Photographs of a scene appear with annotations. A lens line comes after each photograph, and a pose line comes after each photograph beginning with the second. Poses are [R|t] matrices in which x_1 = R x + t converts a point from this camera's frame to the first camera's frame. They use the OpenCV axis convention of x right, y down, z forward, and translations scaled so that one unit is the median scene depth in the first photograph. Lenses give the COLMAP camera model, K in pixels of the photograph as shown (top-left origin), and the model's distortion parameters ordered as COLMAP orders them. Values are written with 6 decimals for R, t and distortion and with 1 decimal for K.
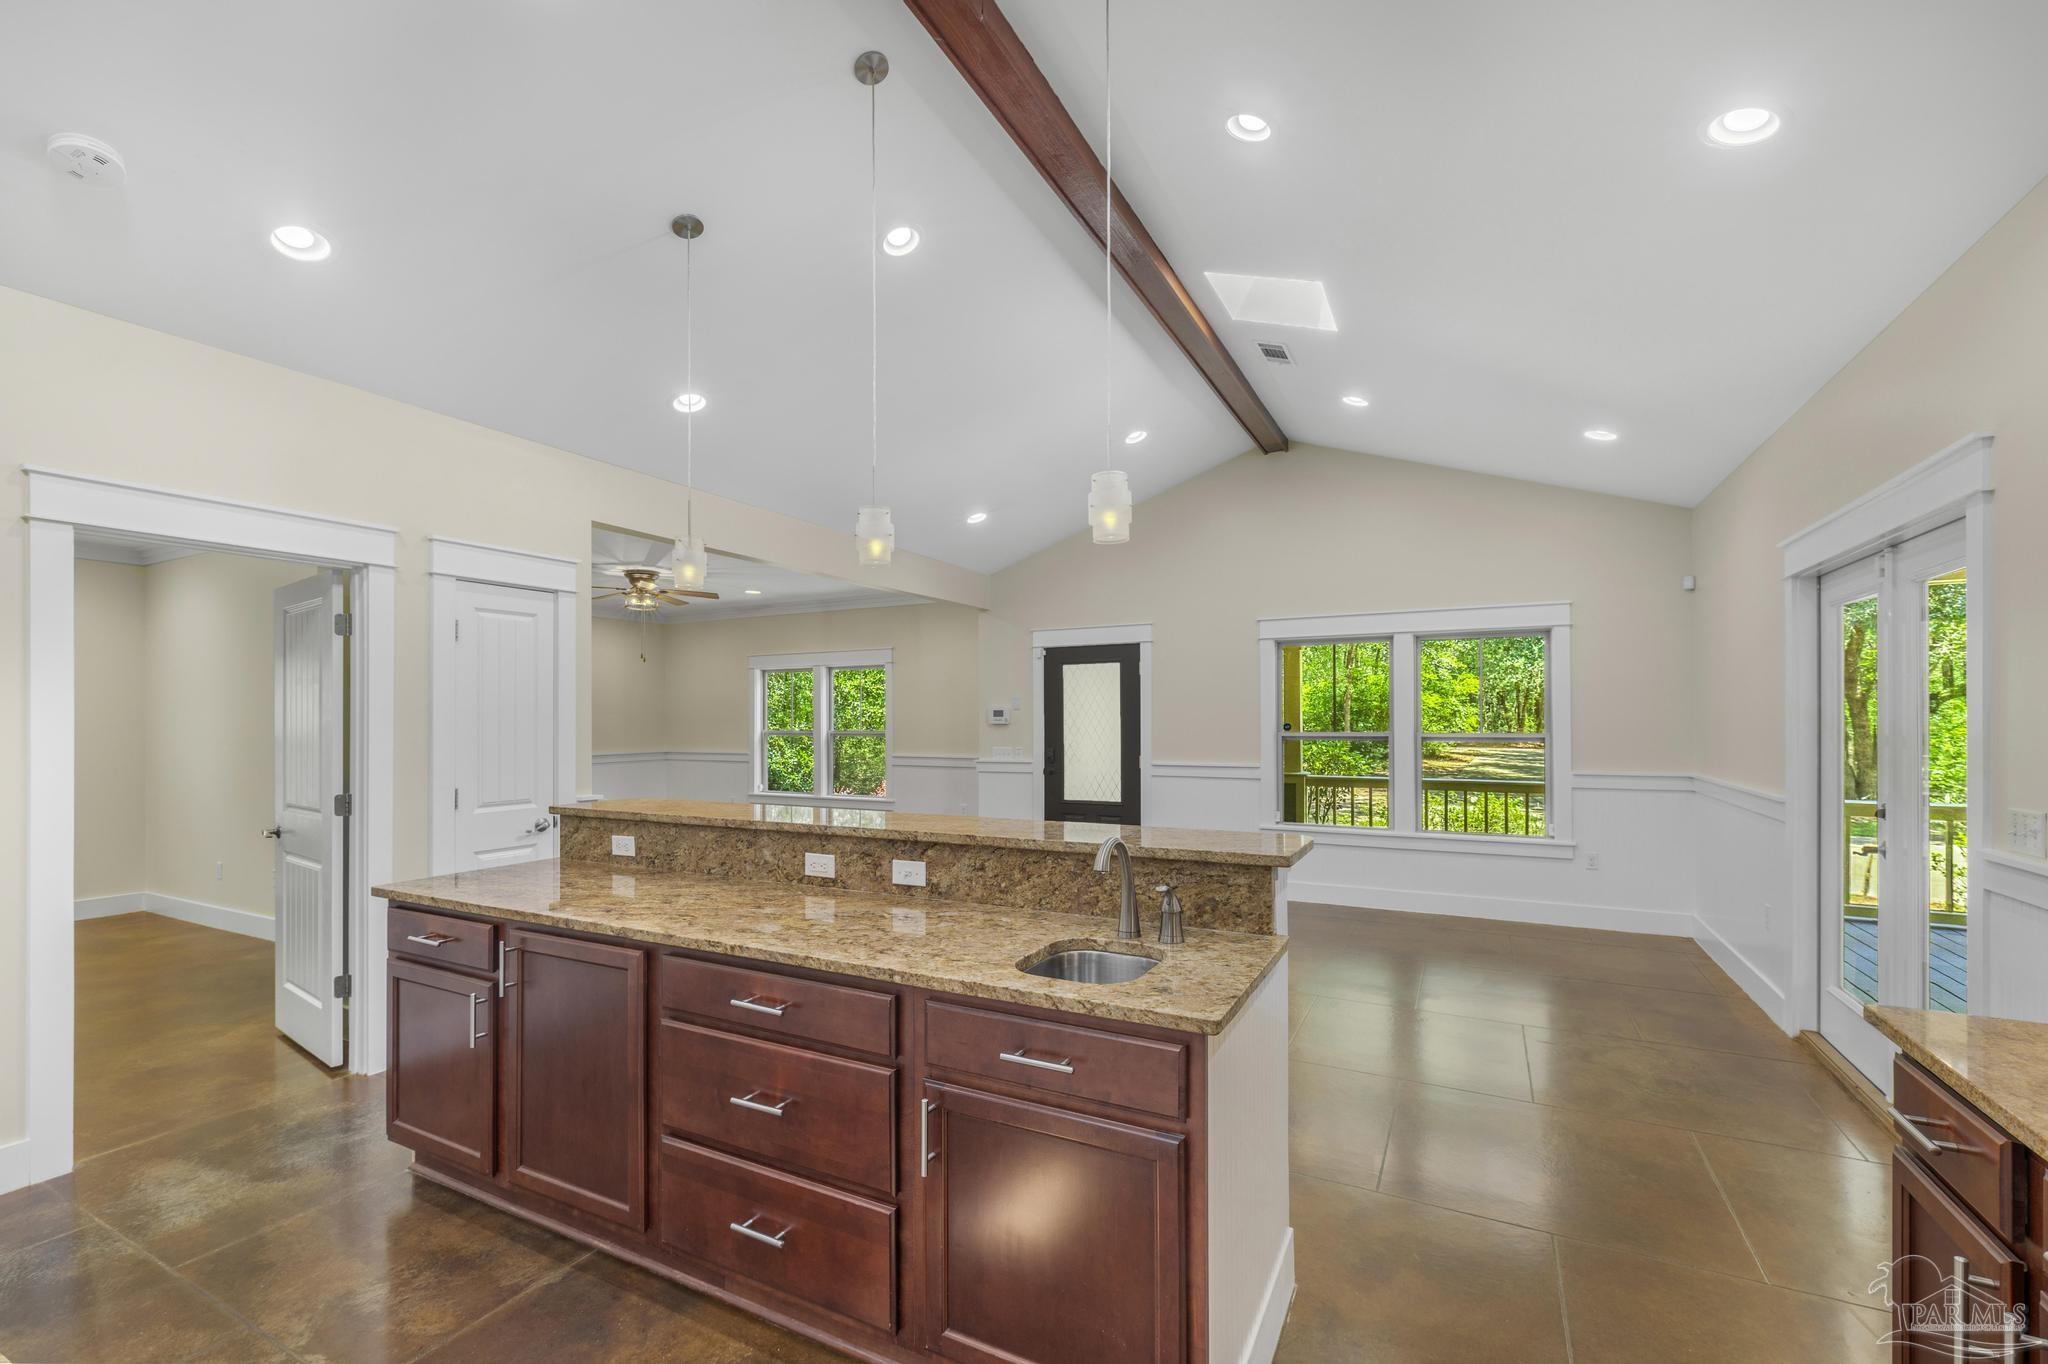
lens RADIAL K [[877.8, 0, 1019.0], [0, 877.8, 712.5], [0, 0, 1]] dist [-0.002766, 0.001062]
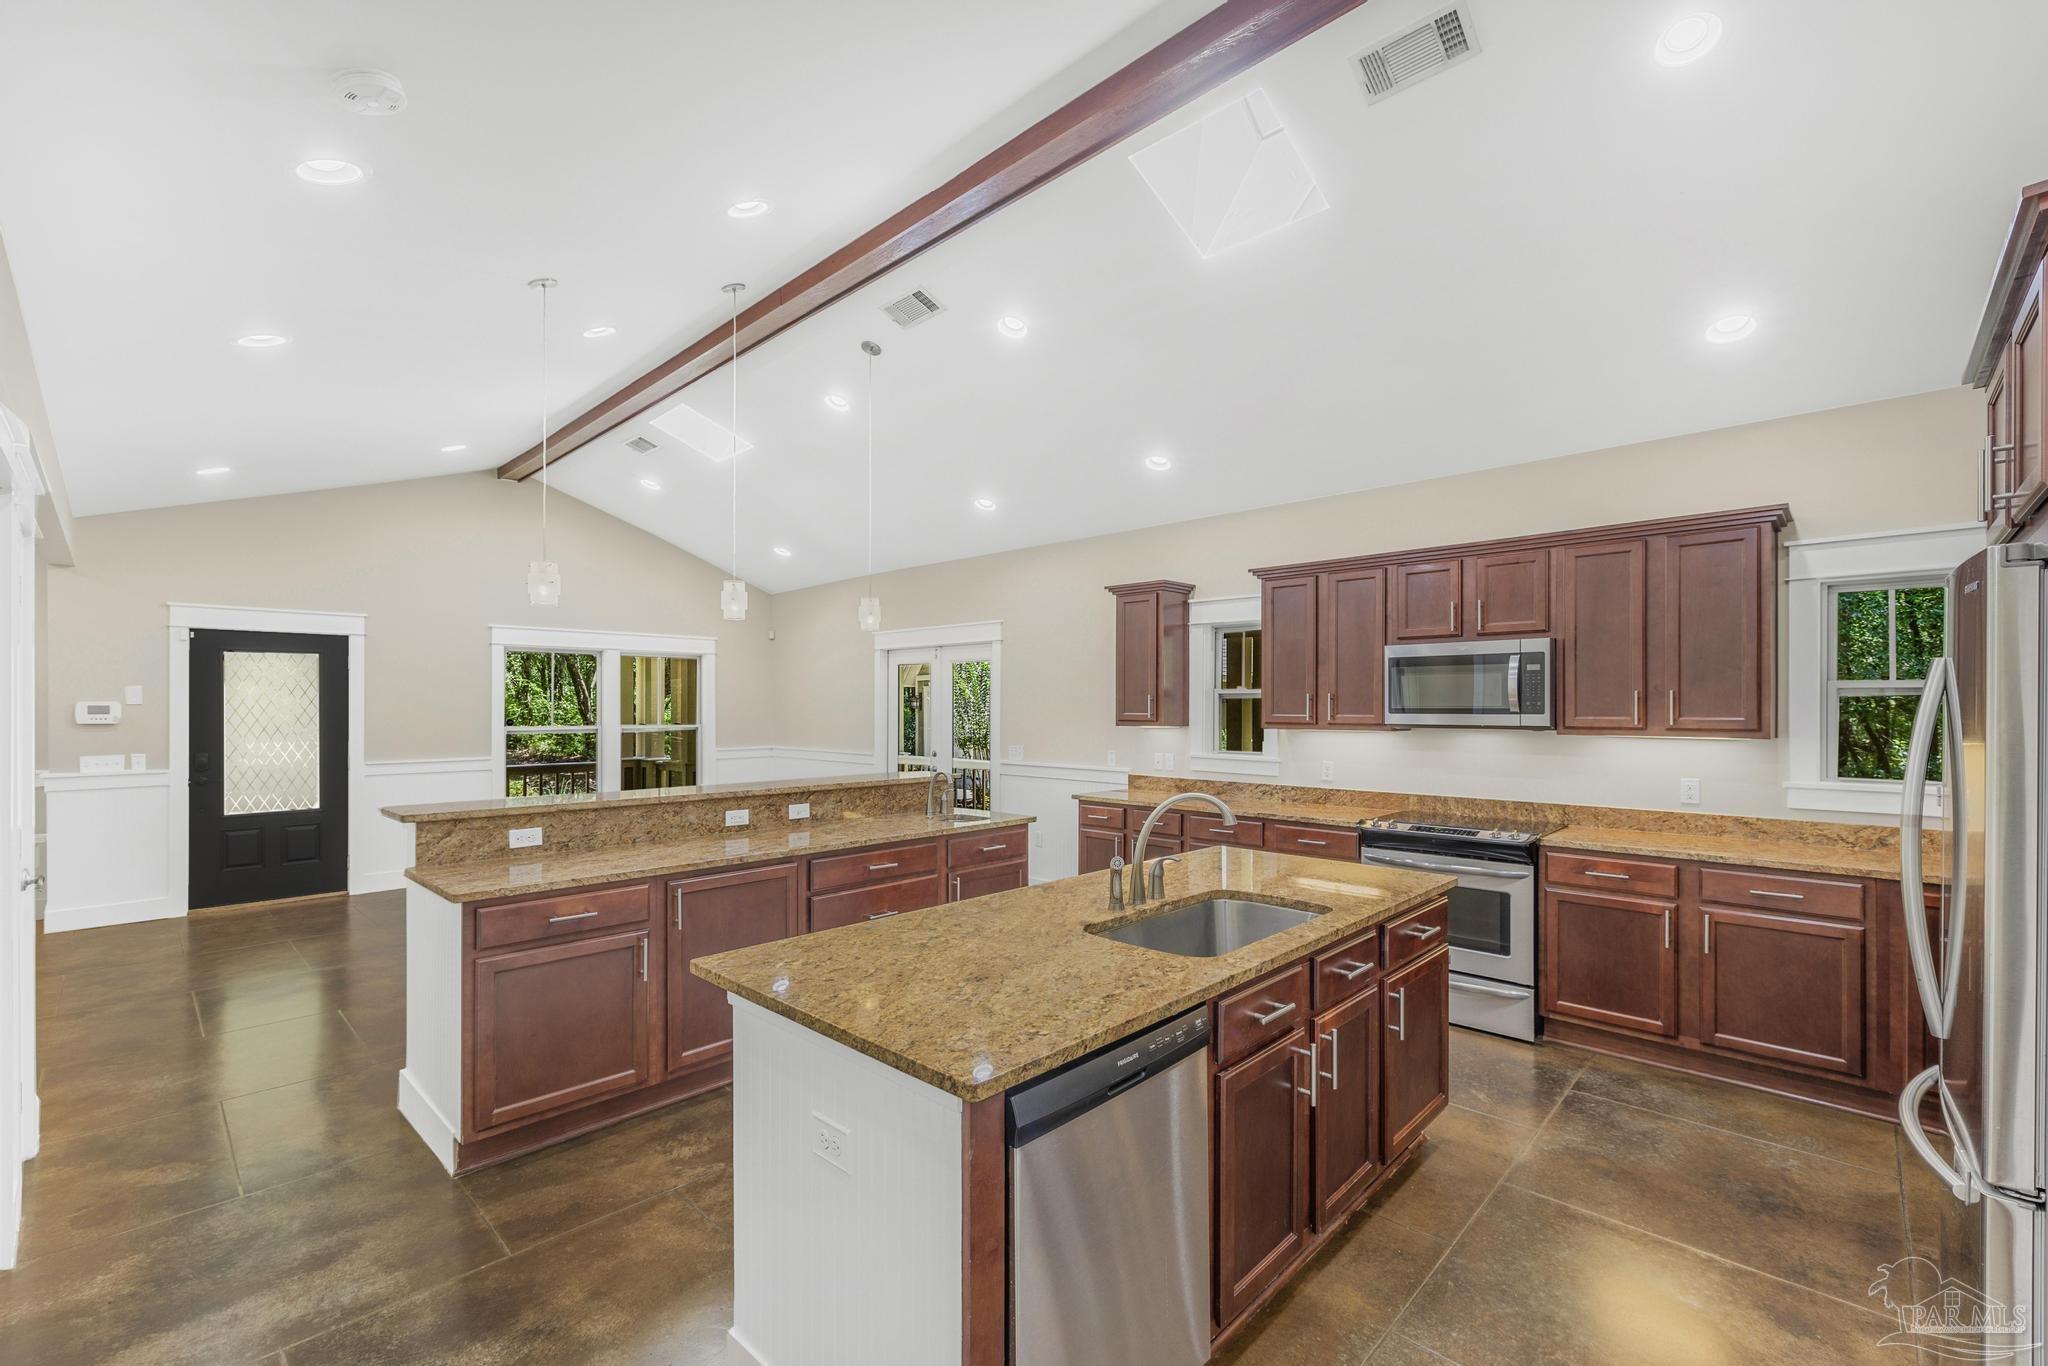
lens RADIAL K [[877.8, 0, 1019.0], [0, 877.8, 713.5], [0, 0, 1]] dist [-0.002766, 0.001062]
pose [[0.284292, -0.002548, 0.958734, -1.348215], [-0.007492, 0.999960, 0.004879, -0.014261], [-0.958709, -0.008570, 0.284261, 0.095069]]
